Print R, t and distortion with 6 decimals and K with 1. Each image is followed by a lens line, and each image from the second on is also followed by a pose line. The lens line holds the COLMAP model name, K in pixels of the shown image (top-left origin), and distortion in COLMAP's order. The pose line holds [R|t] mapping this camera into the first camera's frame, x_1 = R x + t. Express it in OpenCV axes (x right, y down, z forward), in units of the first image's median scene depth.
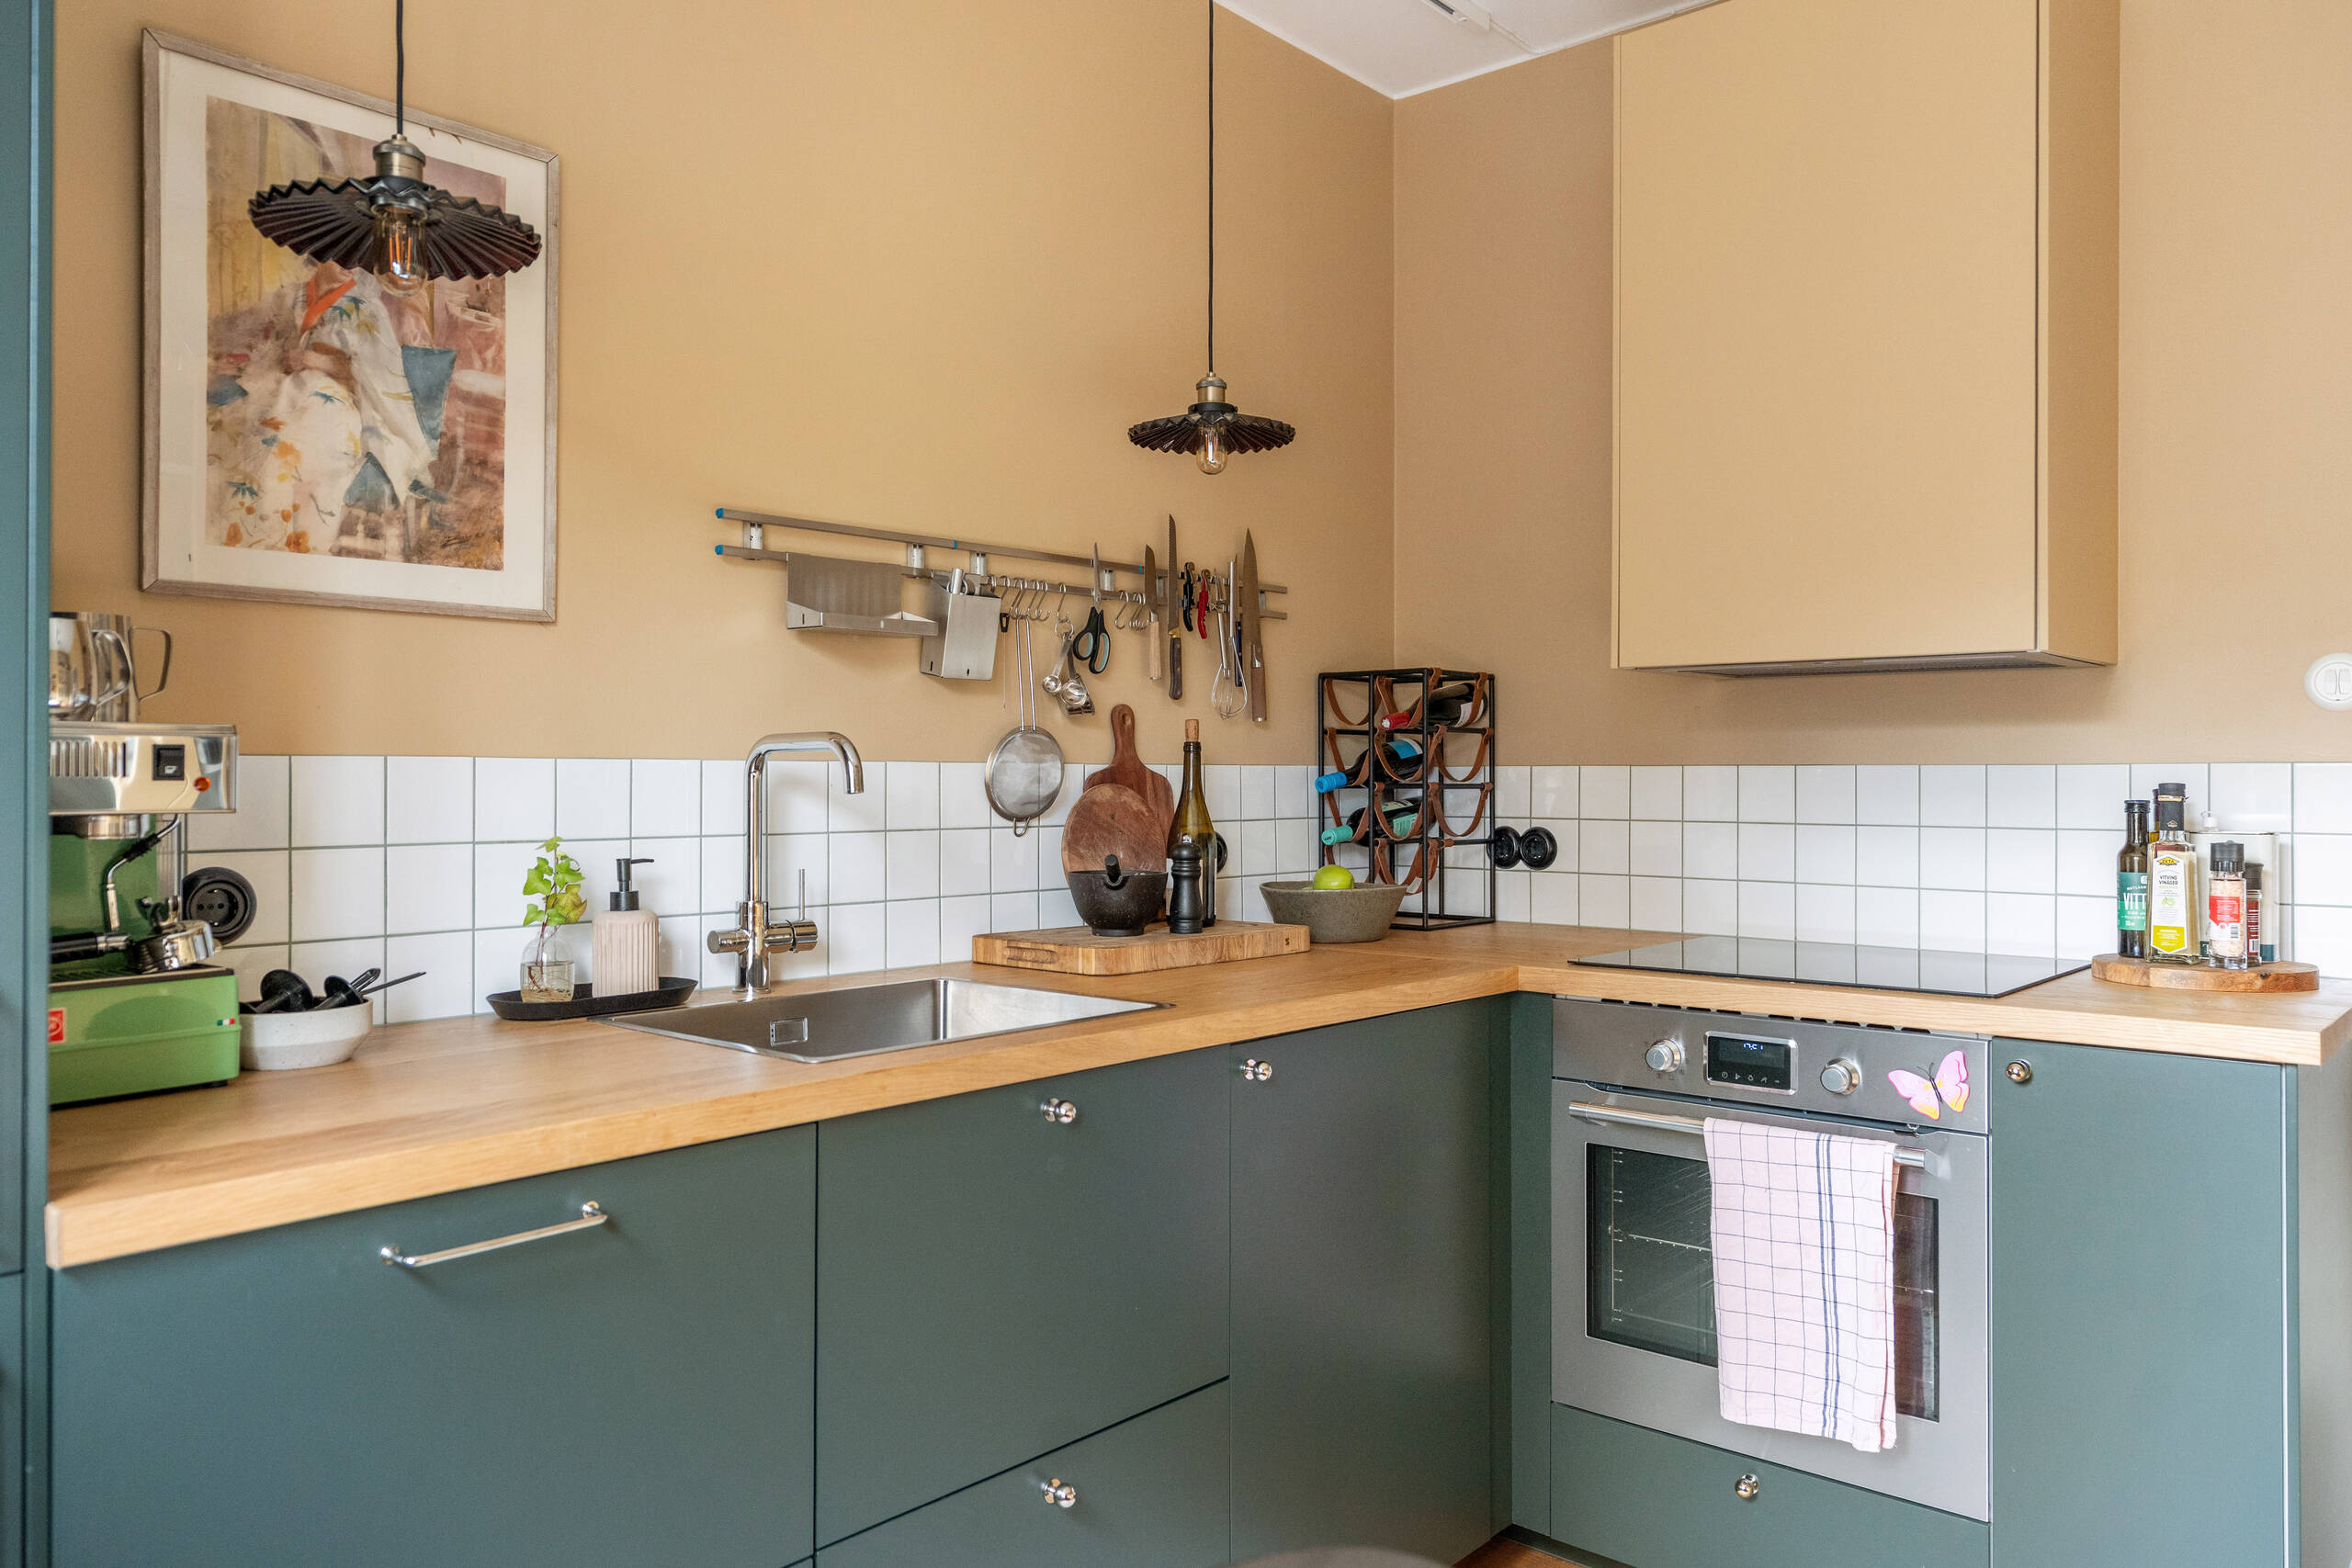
lens RADIAL K [[1682.9, 0, 1180.5], [0, 1682.9, 777.6], [0, 0, 1]] dist [-0.007757, -0.004338]
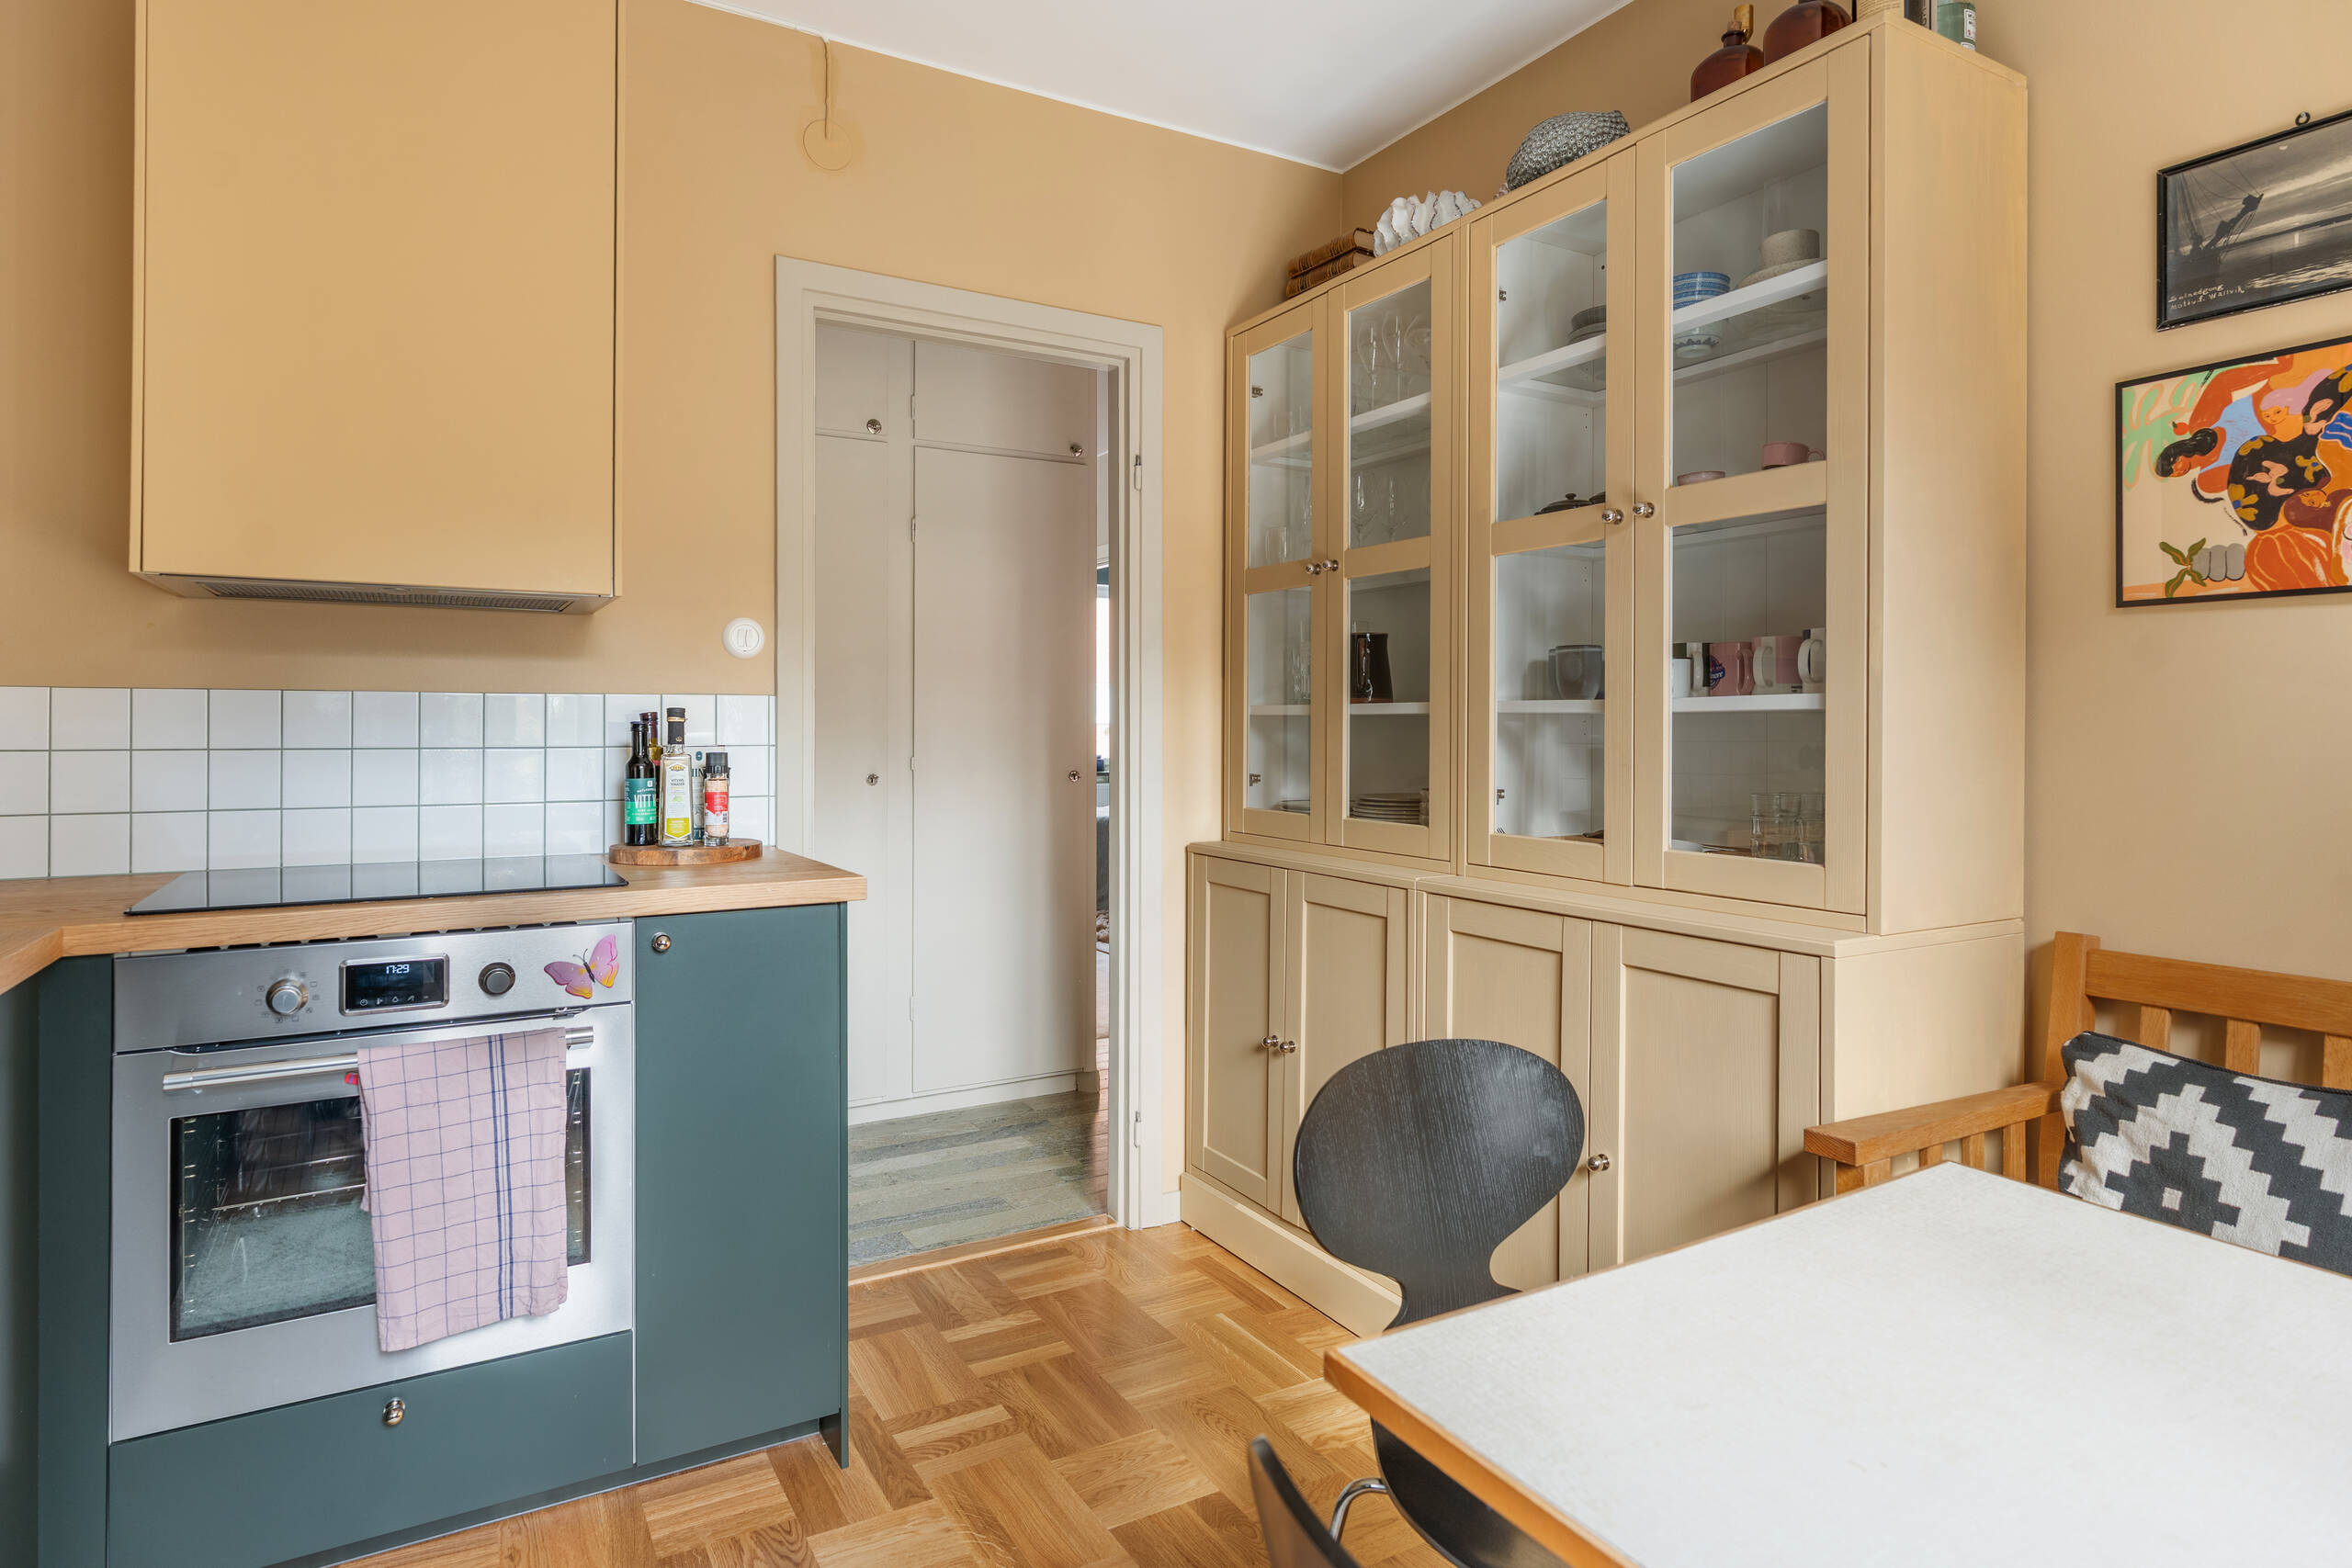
lens RADIAL K [[1267.0, 0, 1202.6], [0, 1267.0, 725.8], [0, 0, 1]] dist [-0.003632, -0.000325]
pose [[0.307143, -0.001548, 0.951662, -0.213347], [0.000115, 0.999999, 0.001590, 0.015215], [-0.951663, -0.000379, 0.307143, 0.300539]]
